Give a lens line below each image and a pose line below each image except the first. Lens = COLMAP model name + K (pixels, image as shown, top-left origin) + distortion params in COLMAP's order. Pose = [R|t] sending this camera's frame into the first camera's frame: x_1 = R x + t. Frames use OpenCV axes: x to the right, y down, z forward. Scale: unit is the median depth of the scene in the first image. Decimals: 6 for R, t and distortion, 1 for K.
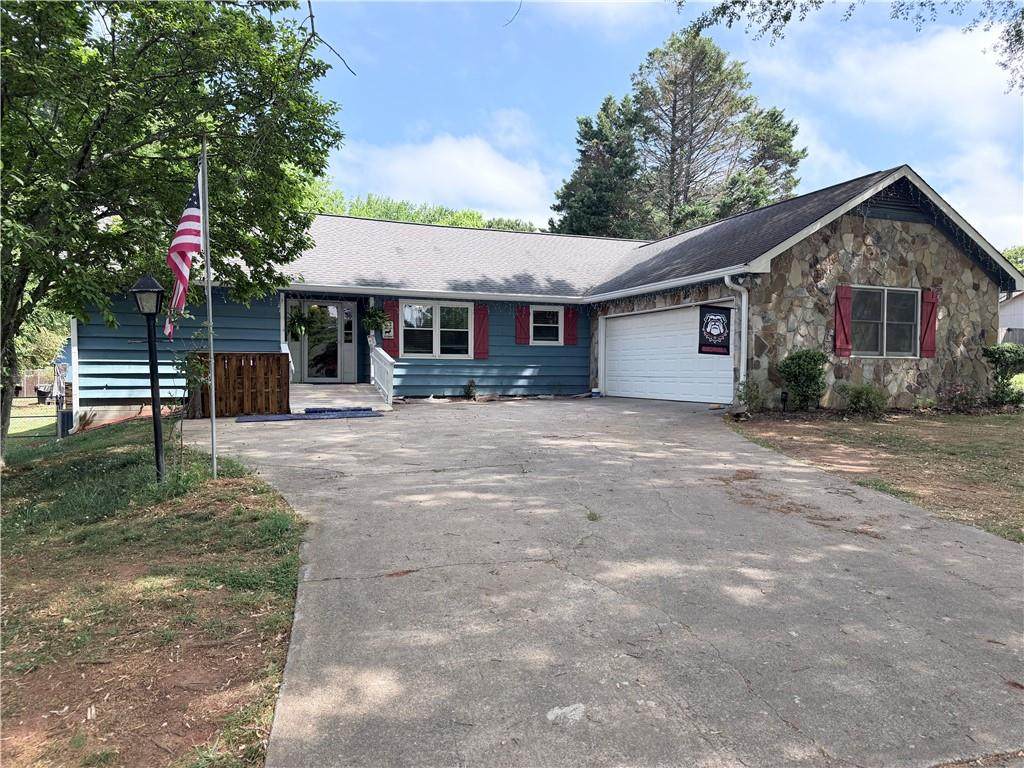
lens RADIAL K [[717.5, 0, 516.0], [0, 717.5, 389.5], [0, 0, 1]] dist [0.114304, -0.200936]
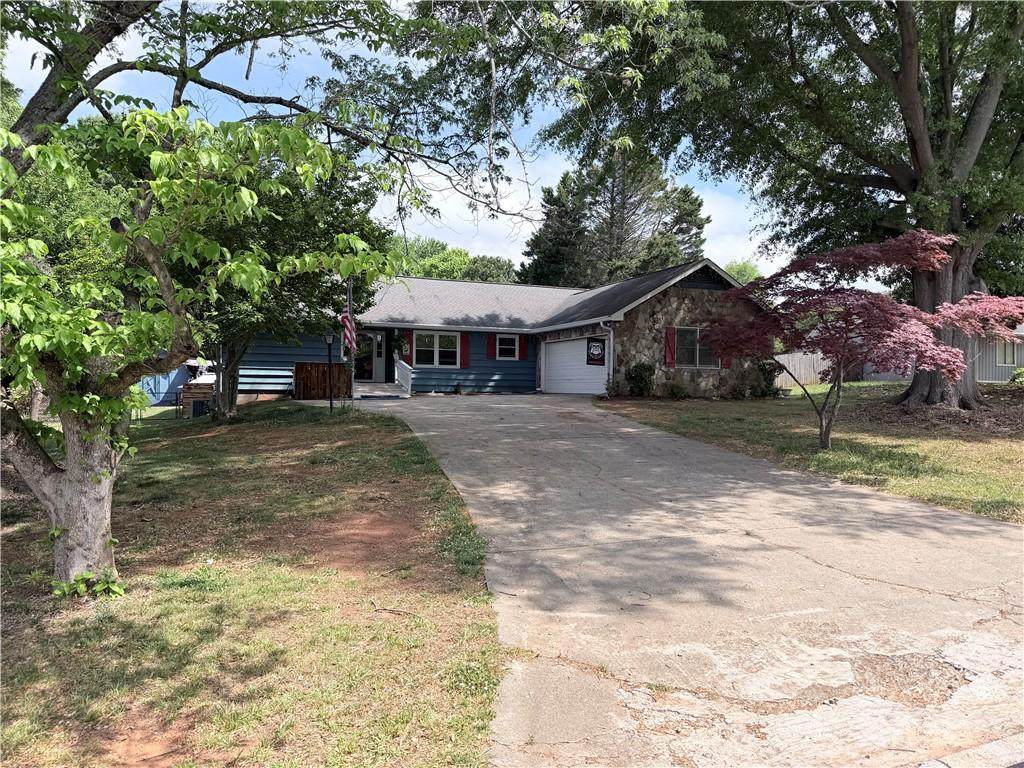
lens RADIAL K [[725.9, 0, 517.2], [0, 725.9, 386.4], [0, 0, 1]] dist [0.082832, -0.108789]
pose [[0.999817, 0.007024, 0.017789, 0.044785], [-0.006489, 0.999530, -0.029975, 0.051146], [-0.017991, 0.029854, 0.999392, -0.685917]]
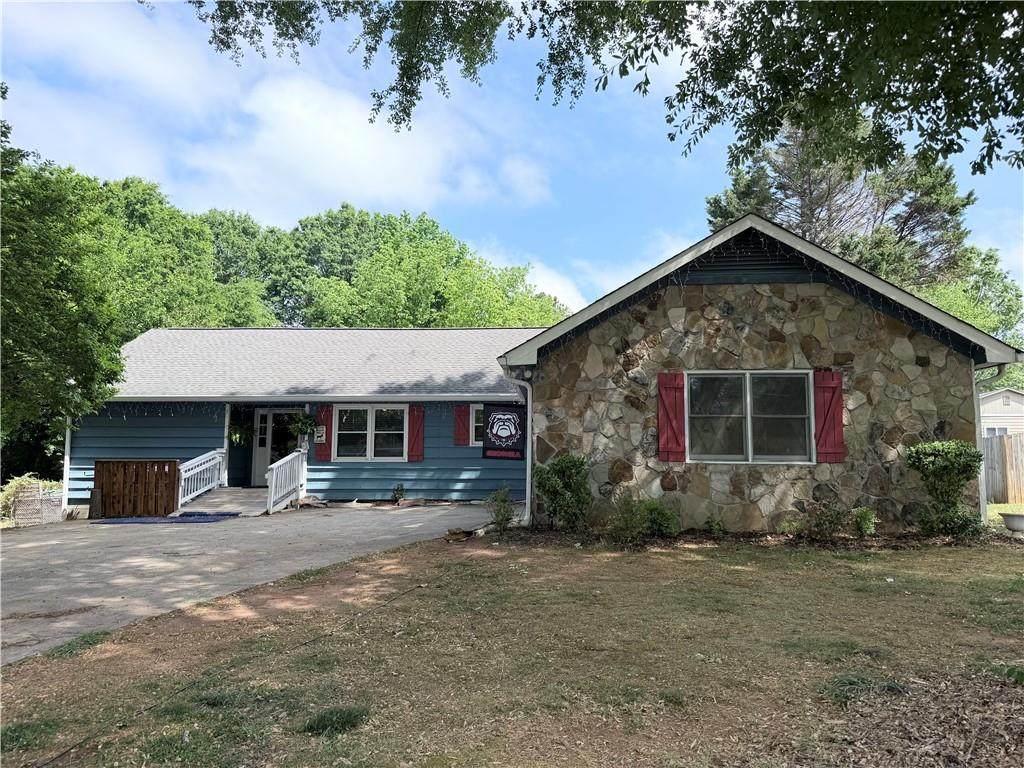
lens RADIAL K [[717.5, 0, 516.0], [0, 717.5, 389.5], [0, 0, 1]] dist [0.114304, -0.200936]
pose [[0.902100, -0.044646, -0.429211, 0.582564], [-0.010981, 0.991936, -0.126260, -0.020965], [0.431387, 0.118612, 0.894336, 0.206367]]
